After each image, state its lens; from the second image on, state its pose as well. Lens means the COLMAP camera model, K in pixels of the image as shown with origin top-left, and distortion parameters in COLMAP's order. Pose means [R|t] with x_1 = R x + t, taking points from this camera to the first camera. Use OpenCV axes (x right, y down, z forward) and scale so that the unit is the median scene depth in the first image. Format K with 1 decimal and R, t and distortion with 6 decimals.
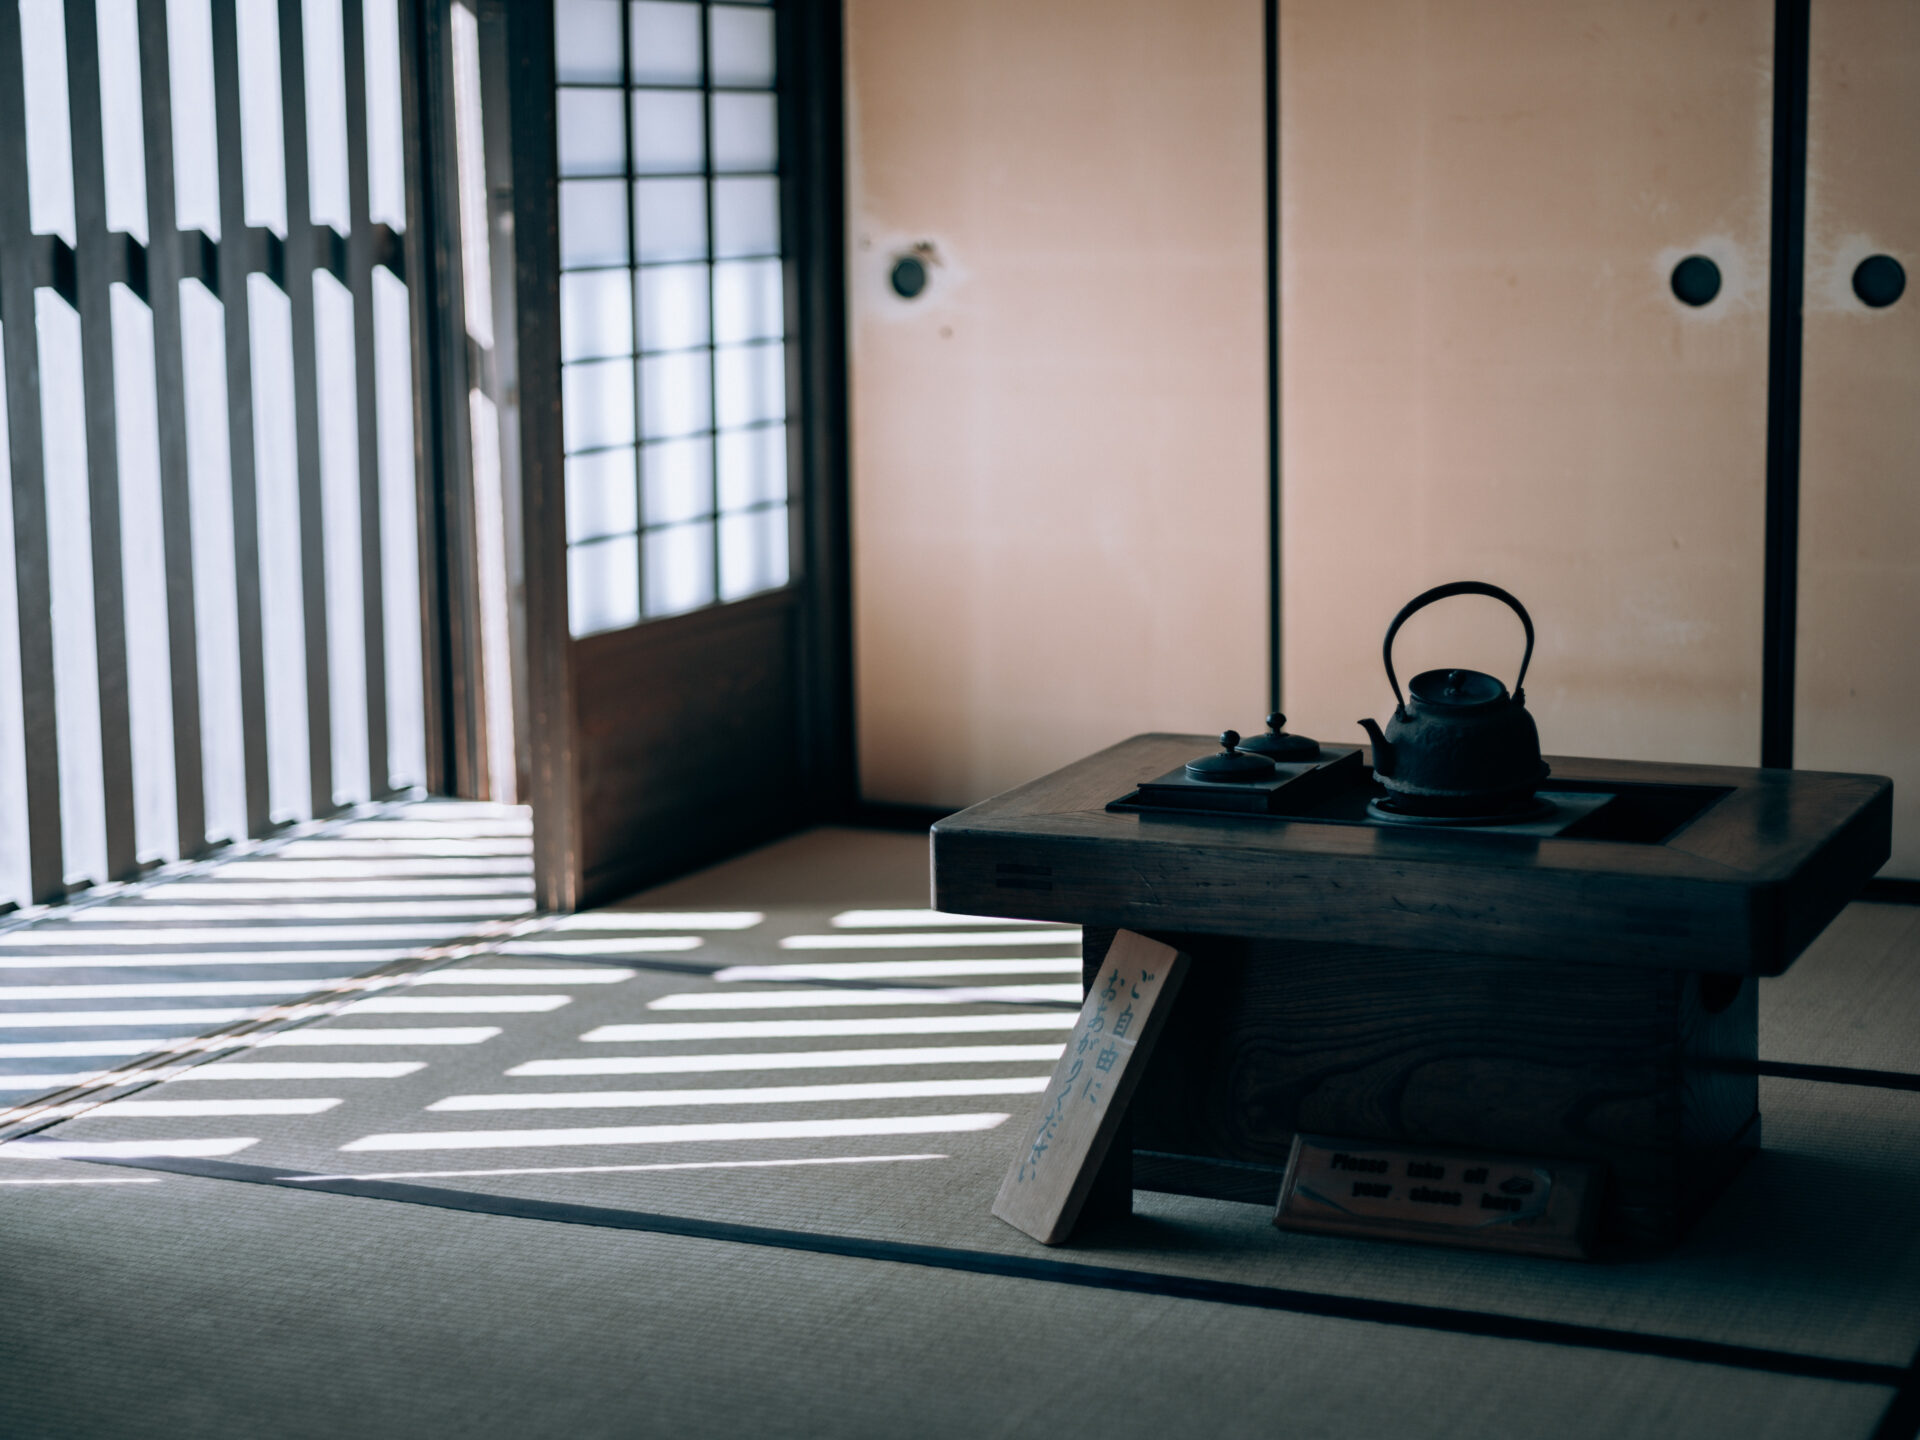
lens RADIAL K [[3602.2, 0, 960.0], [0, 3602.2, 720.0], [0, 0, 1]] dist [0.091319, -1.120448]
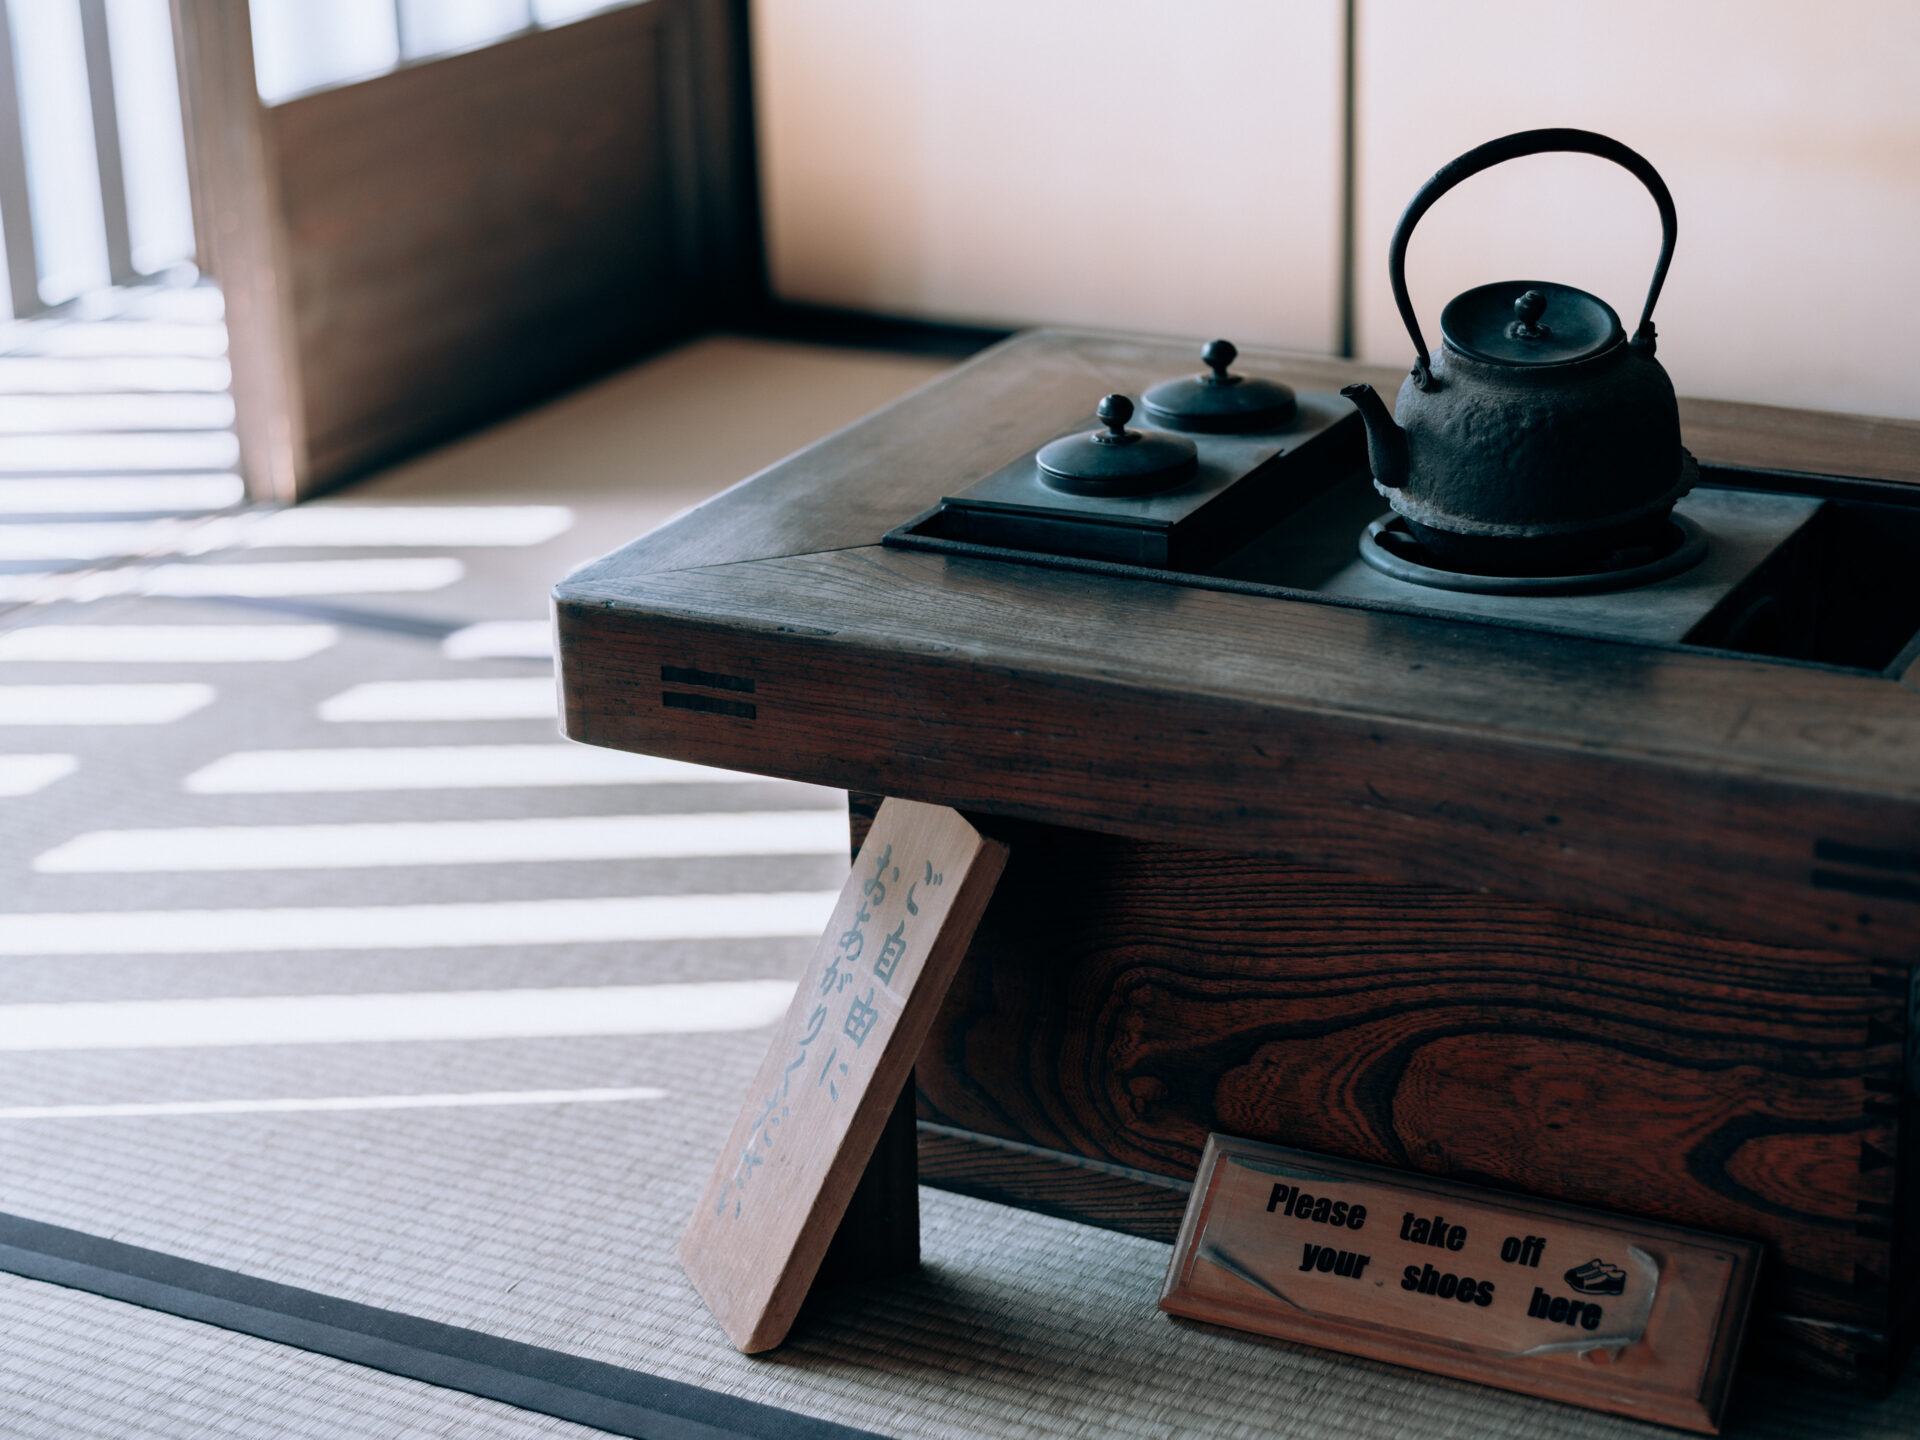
lens RADIAL K [[3602.2, 0, 960.0], [0, 3602.2, 720.0], [0, 0, 1]] dist [0.091319, -1.120448]
pose [[0.997699, 0.009109, -0.067184, 0.092125], [0.004584, 0.979603, 0.200890, -0.061641], [0.067644, -0.200735, 0.977307, 0.466975]]
